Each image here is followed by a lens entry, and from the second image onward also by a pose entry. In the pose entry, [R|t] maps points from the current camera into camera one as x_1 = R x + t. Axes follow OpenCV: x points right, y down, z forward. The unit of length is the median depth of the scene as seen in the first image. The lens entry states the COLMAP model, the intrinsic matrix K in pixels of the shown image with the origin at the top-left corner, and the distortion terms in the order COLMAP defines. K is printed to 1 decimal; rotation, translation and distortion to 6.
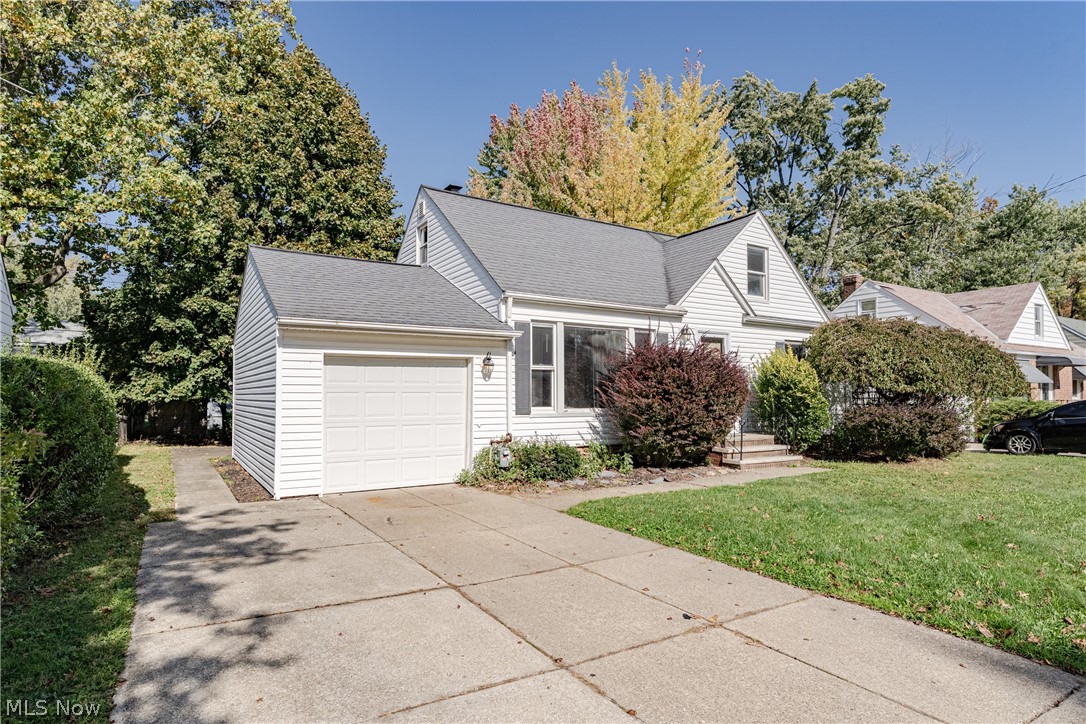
lens RADIAL K [[596.9, 0, 543.0], [0, 596.9, 362.0], [0, 0, 1]] dist [-0.002142, -0.000190]
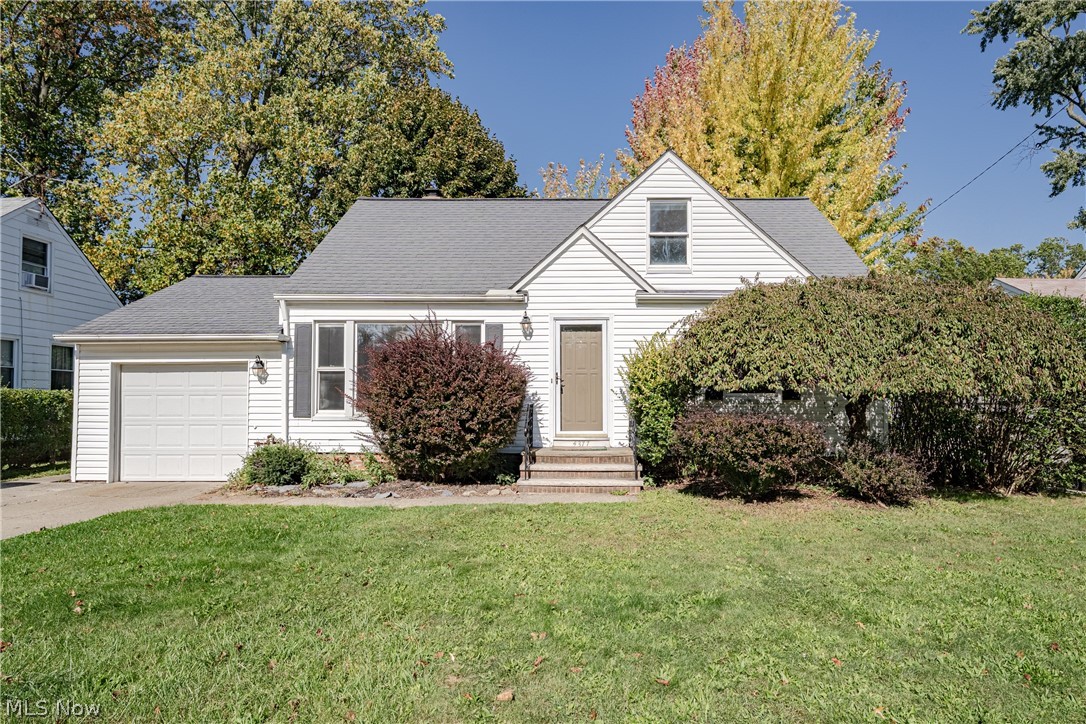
lens RADIAL K [[535.9, 0, 543.0], [0, 535.9, 384.3], [0, 0, 1]] dist [0.003437, 0.000392]
pose [[0.849770, -0.018095, -0.526844, 0.748564], [0.031654, 0.999359, 0.016731, 0.030241], [0.526203, -0.030894, 0.849798, 0.438740]]
